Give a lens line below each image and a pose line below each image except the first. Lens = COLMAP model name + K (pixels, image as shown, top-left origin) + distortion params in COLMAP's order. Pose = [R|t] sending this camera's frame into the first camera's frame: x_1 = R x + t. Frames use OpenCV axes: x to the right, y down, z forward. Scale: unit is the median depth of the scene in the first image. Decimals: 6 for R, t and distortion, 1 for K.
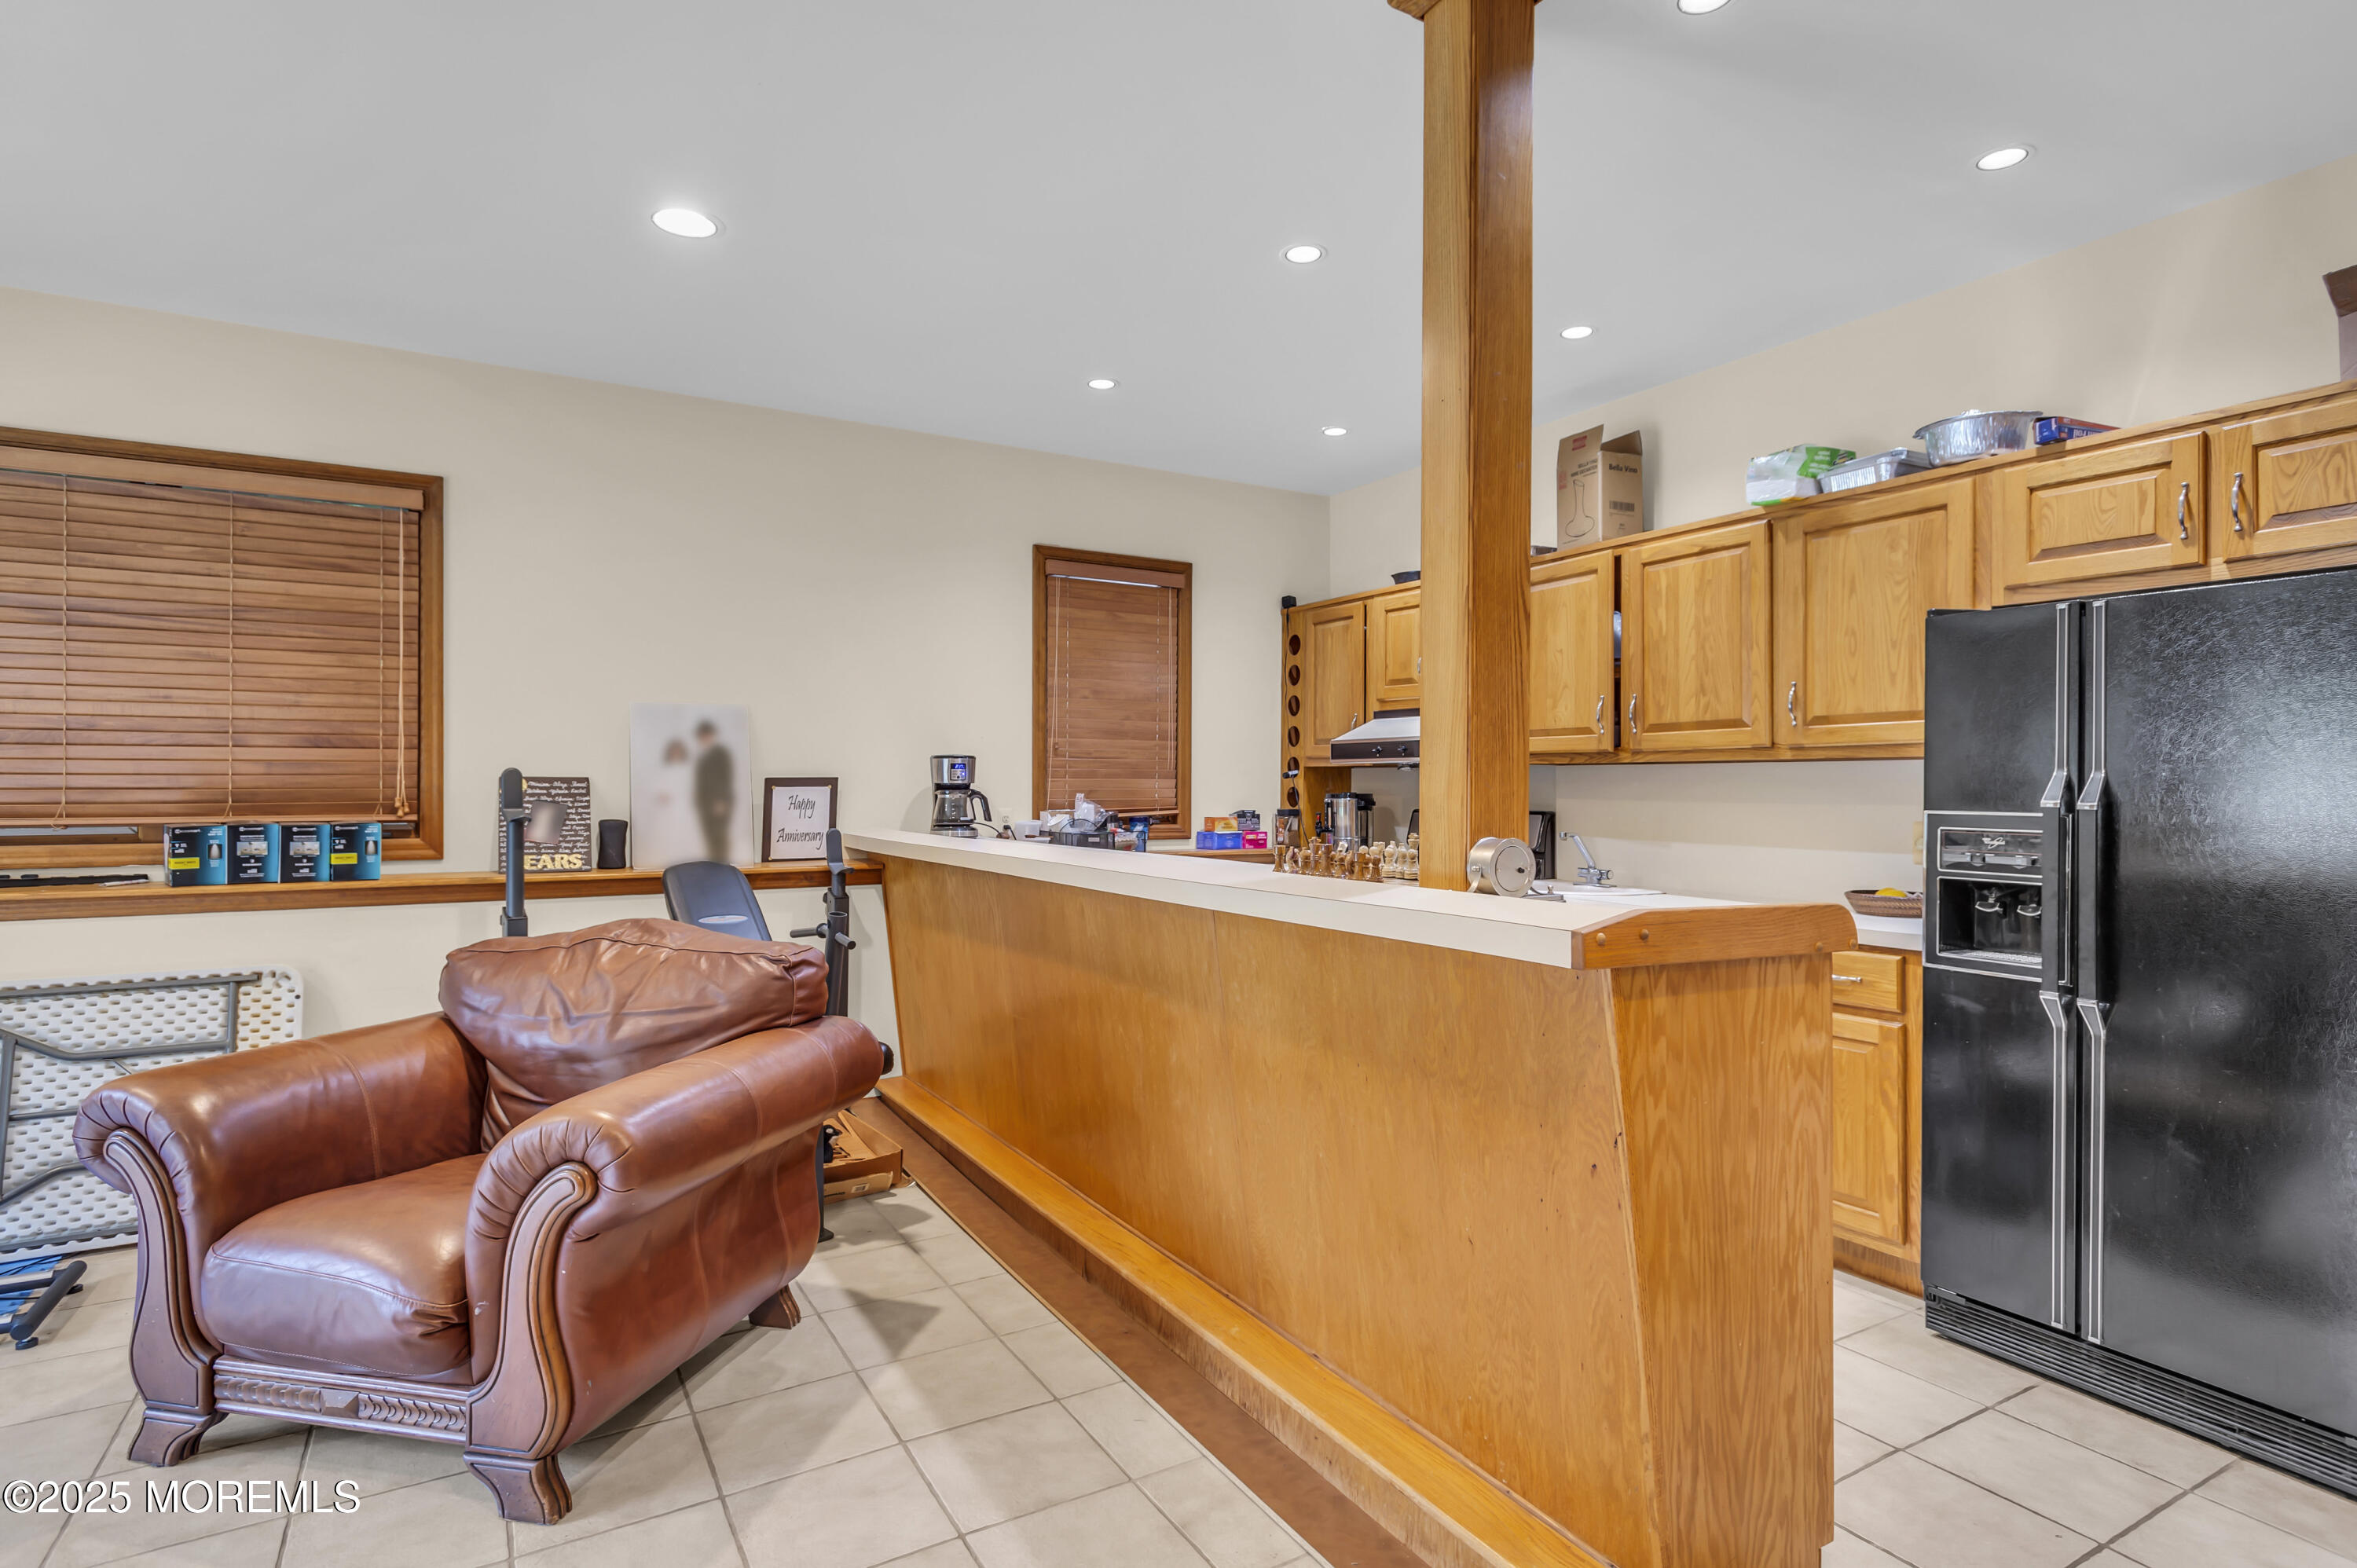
lens RADIAL K [[1205.4, 0, 1177.6], [0, 1205.4, 779.6], [0, 0, 1]] dist [0.000246, -0.000637]
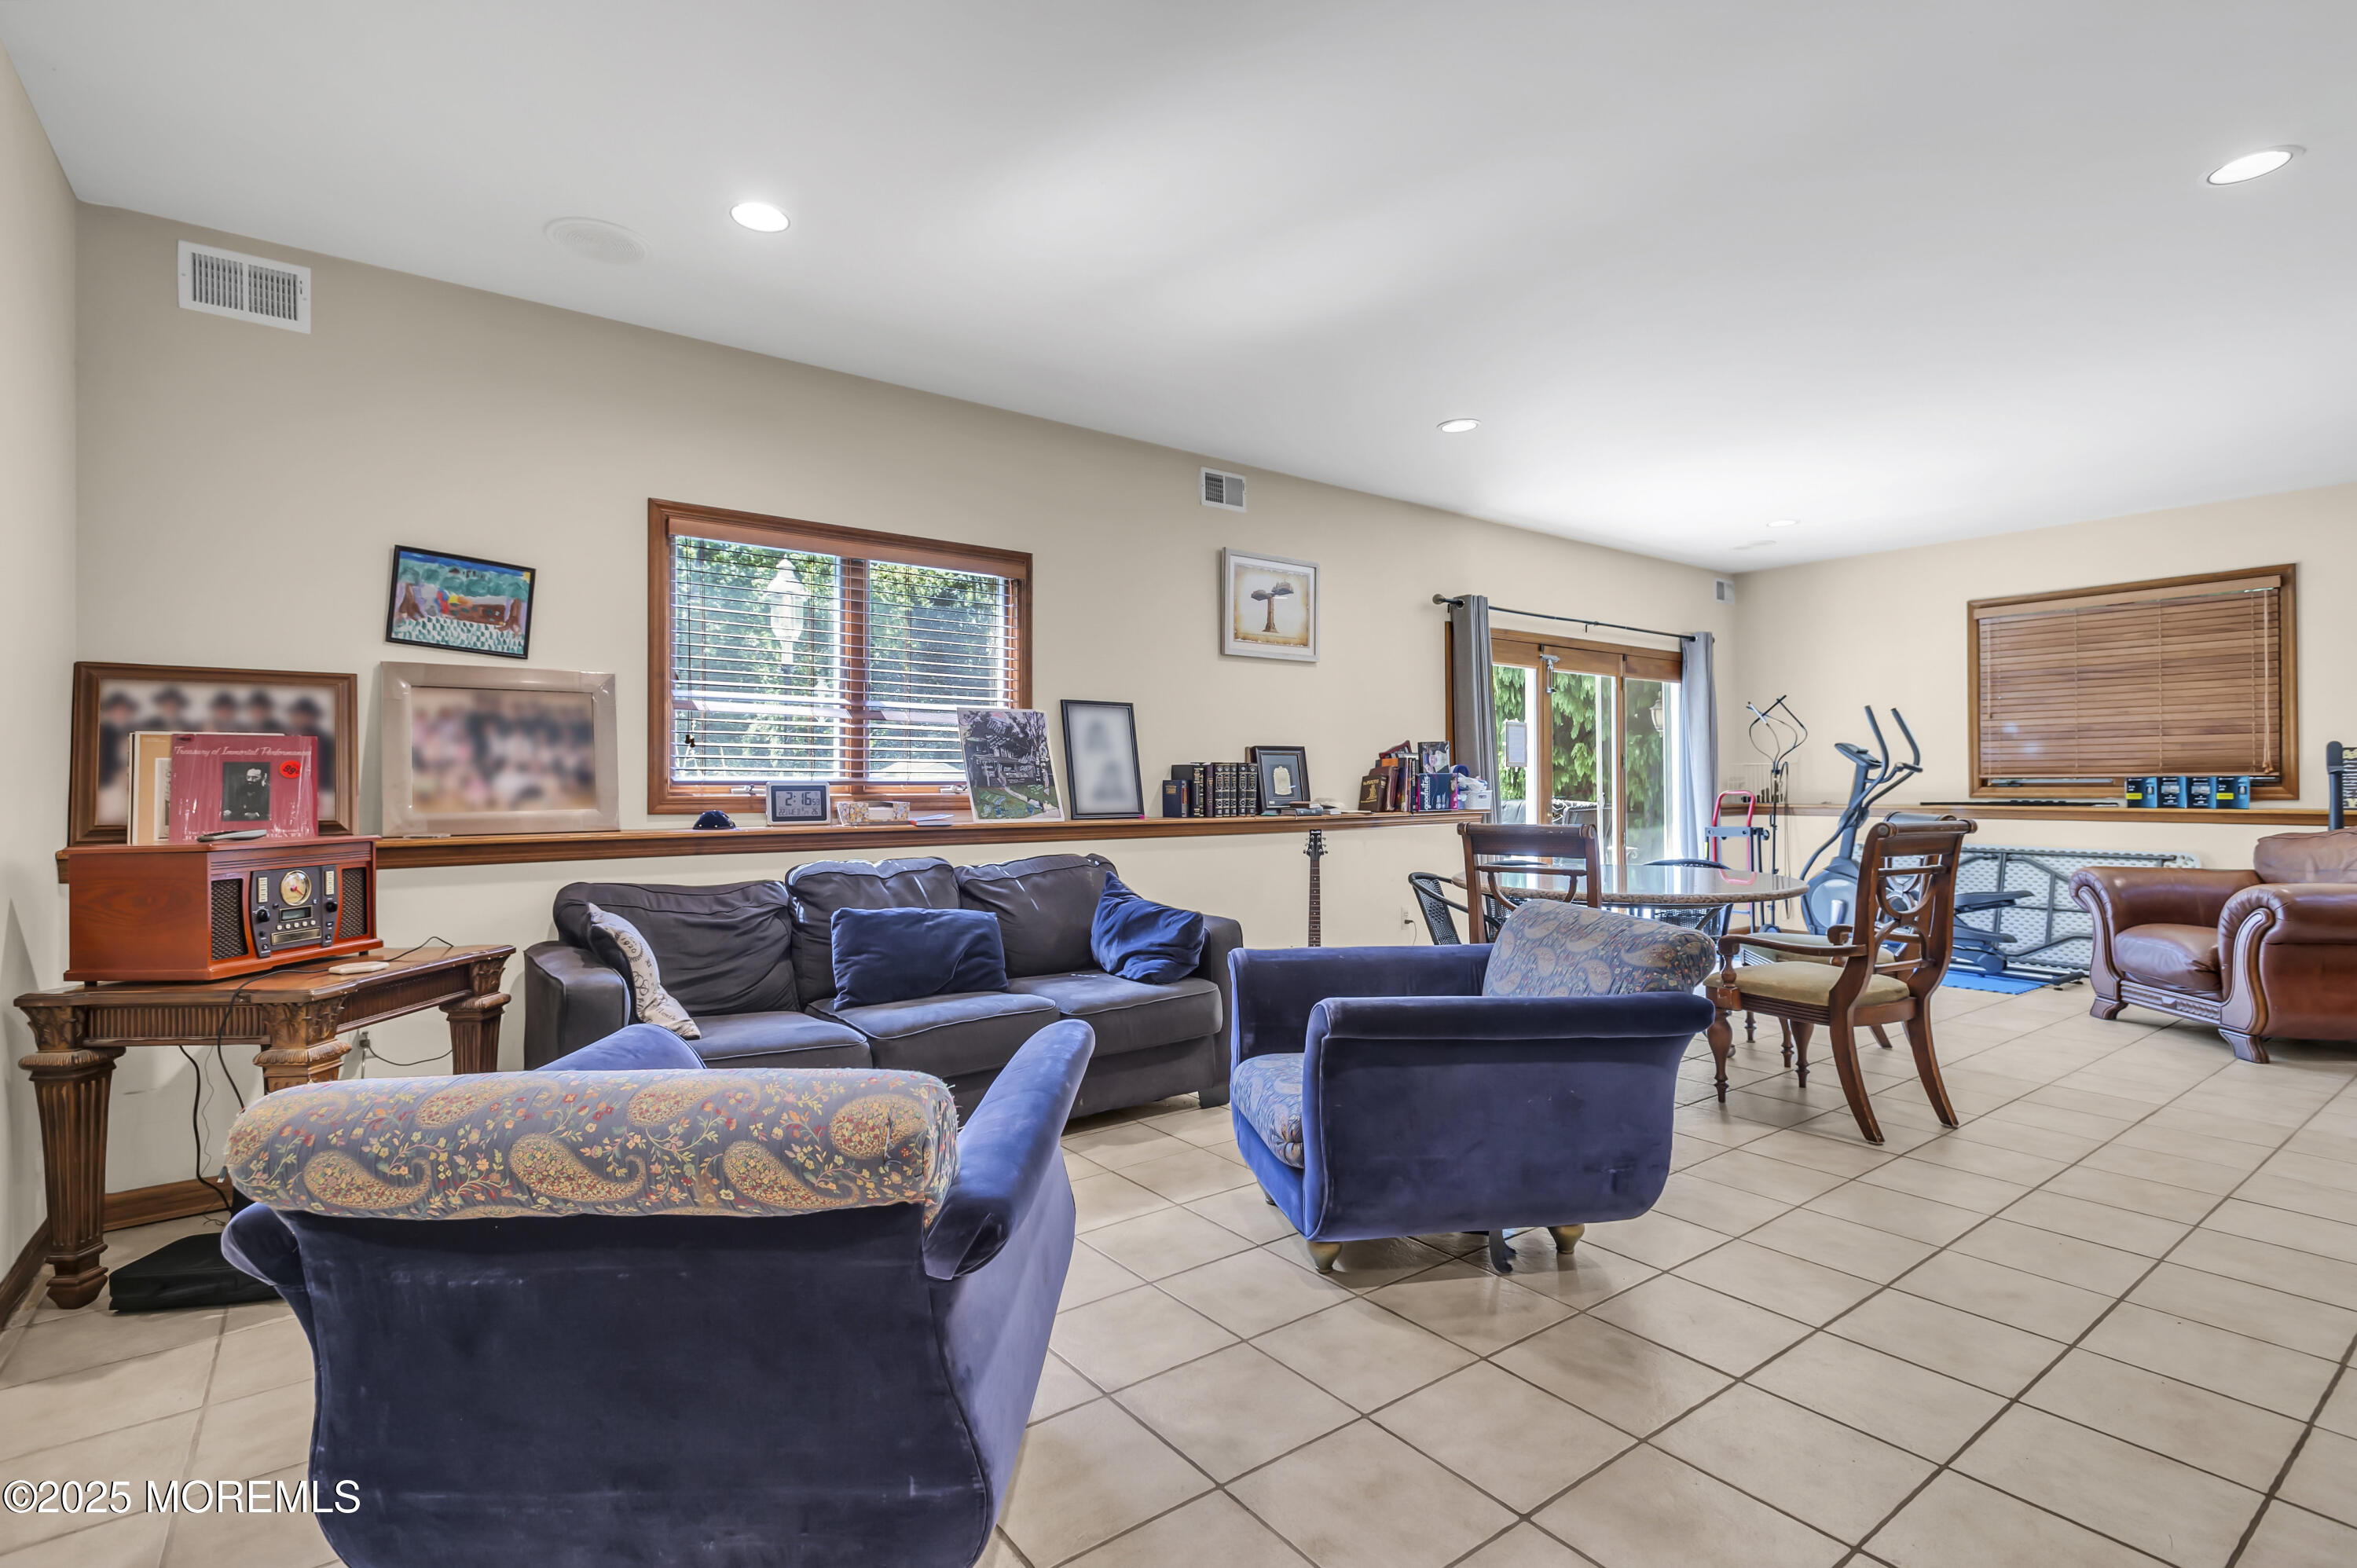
lens RADIAL K [[1103.1, 0, 1185.5], [0, 1103.1, 772.8], [0, 0, 1]] dist [0.008038, -0.001750]
pose [[0.117714, -0.010476, -0.992992, 0.771553], [0.005361, 0.999936, -0.009914, 0.040420], [0.993033, -0.004156, 0.117762, -0.731279]]
